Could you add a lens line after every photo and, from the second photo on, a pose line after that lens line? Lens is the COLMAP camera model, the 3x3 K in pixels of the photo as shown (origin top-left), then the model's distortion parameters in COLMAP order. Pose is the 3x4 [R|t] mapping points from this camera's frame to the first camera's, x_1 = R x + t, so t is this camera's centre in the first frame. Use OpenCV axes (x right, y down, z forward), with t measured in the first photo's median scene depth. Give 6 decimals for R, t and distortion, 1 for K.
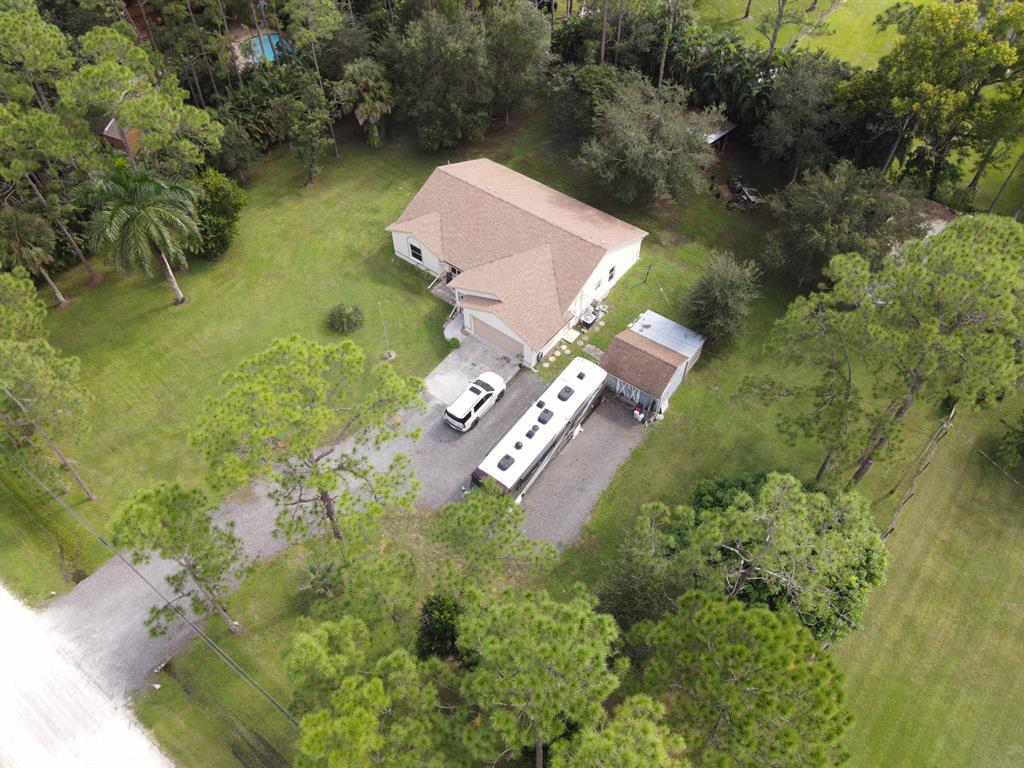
lens RADIAL K [[762.1, 0, 512.0], [0, 762.1, 384.0], [0, 0, 1]] dist [0.009070, 0.002424]
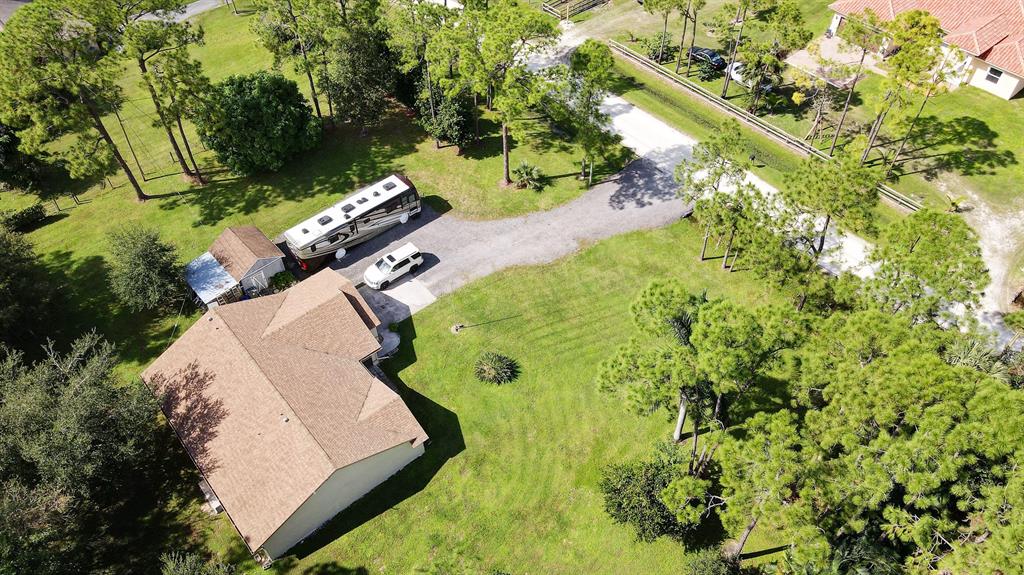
lens RADIAL K [[783.1, 0, 512.0], [0, 783.1, 287.5], [0, 0, 1]] dist [0.000537, 0.000530]
pose [[-0.976460, -0.140505, 0.163658, -0.403461], [0.183076, -0.138662, 0.973271, -1.061863], [-0.114056, 0.980322, 0.161121, 0.769761]]
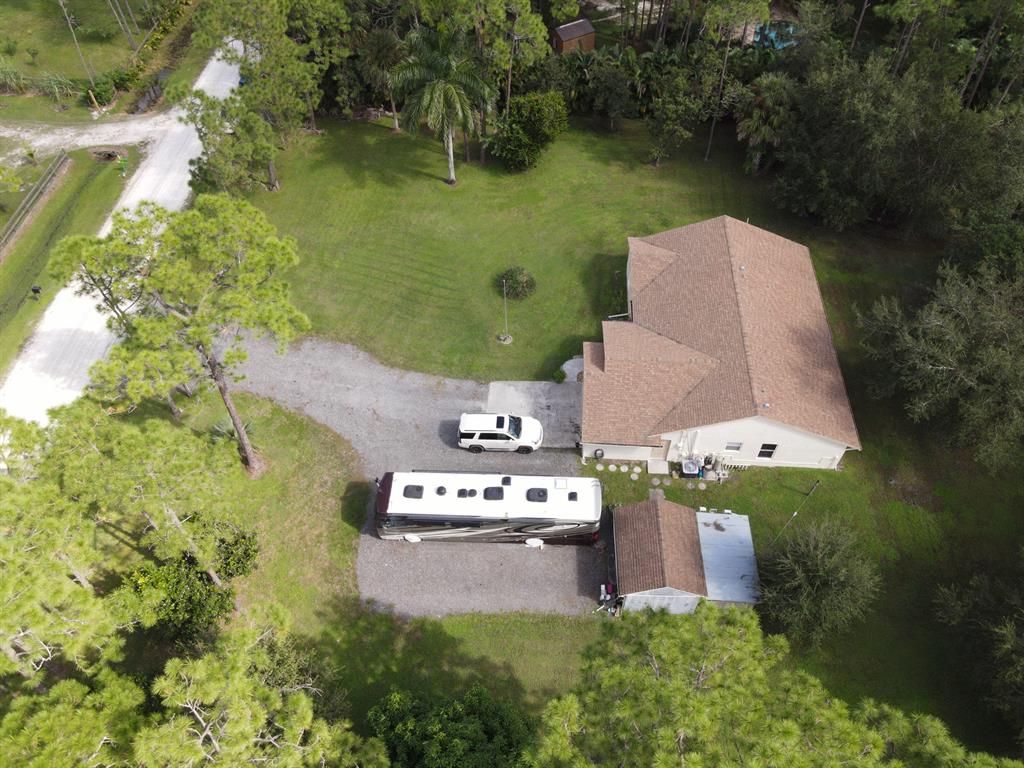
lens RADIAL K [[762.1, 0, 512.0], [0, 762.1, 384.0], [0, 0, 1]] dist [0.009070, 0.002424]
pose [[0.557650, 0.649438, -0.516968, 0.349582], [-0.644121, 0.731391, 0.223997, -0.208440], [0.523579, 0.208078, 0.826177, 0.267826]]
